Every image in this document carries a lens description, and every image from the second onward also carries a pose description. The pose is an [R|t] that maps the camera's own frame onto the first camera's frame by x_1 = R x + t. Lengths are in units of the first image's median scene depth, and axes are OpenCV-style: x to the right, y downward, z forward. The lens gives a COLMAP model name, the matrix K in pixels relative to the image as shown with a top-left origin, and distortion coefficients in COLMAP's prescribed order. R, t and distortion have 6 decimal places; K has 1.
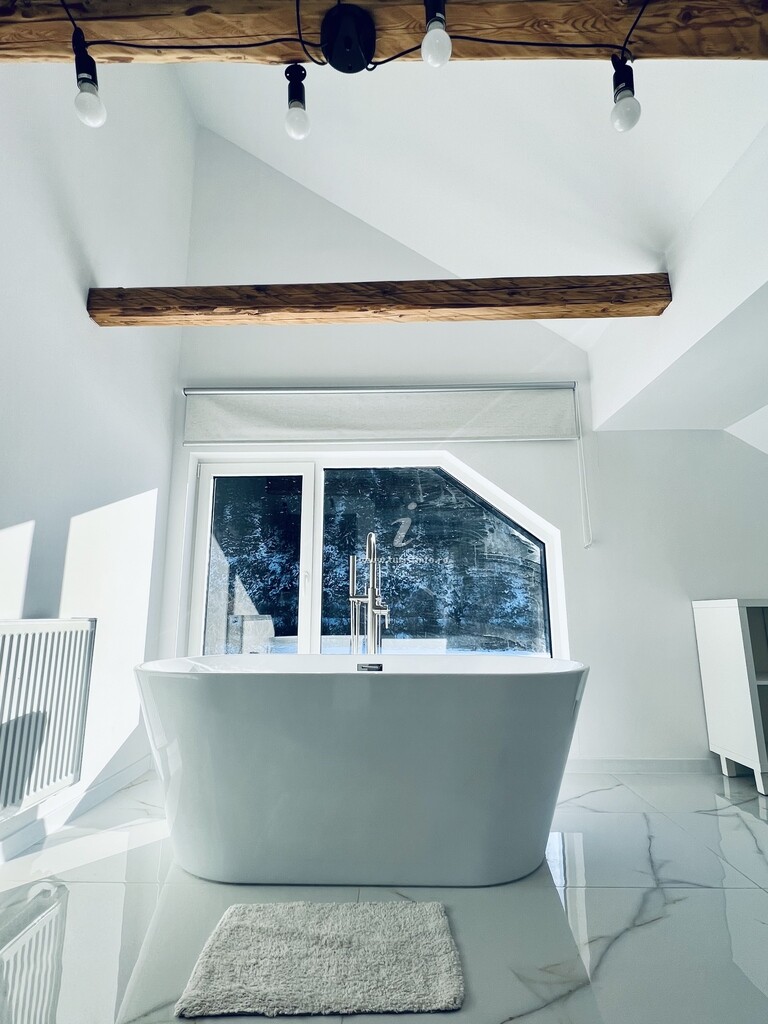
lens RADIAL K [[510.0, 0, 384.0], [0, 510.0, 512.0], [0, 0, 1]] dist [-0.003512, -0.000483]
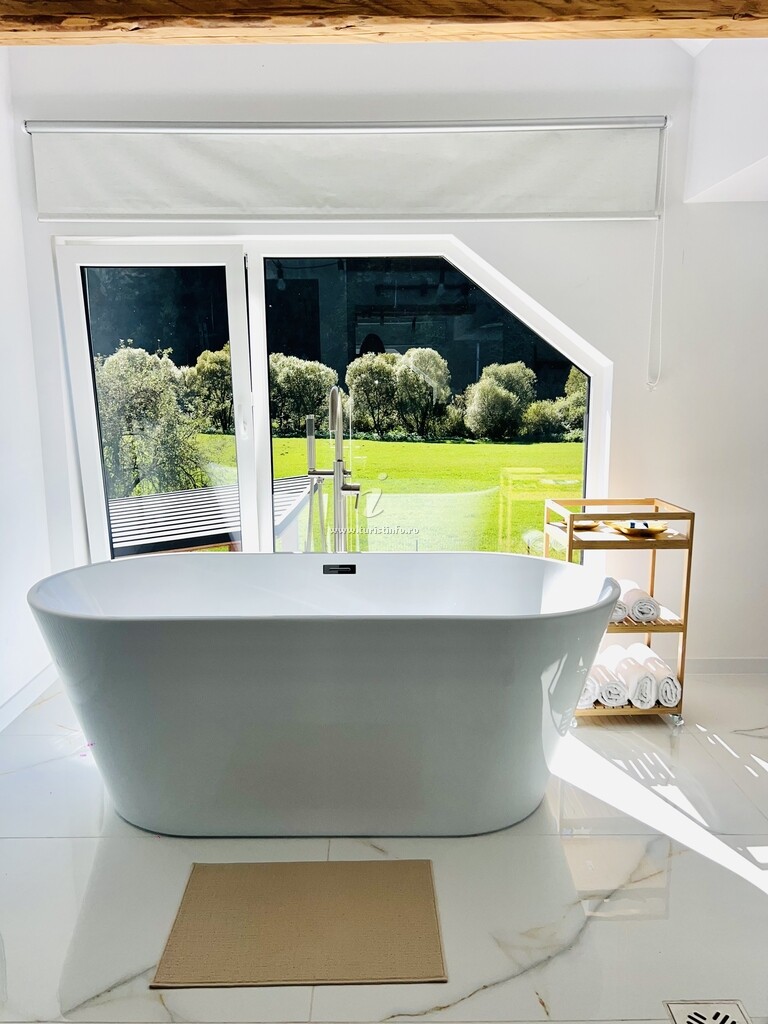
lens RADIAL K [[765.6, 0, 384.0], [0, 765.6, 512.0], [0, 0, 1]] dist [-0.002459, -0.006152]
pose [[0.999601, -0.006003, 0.027593, 0.008564], [-0.004017, 0.936970, 0.349386, -0.176714], [-0.027951, -0.349358, 0.936572, -0.028400]]
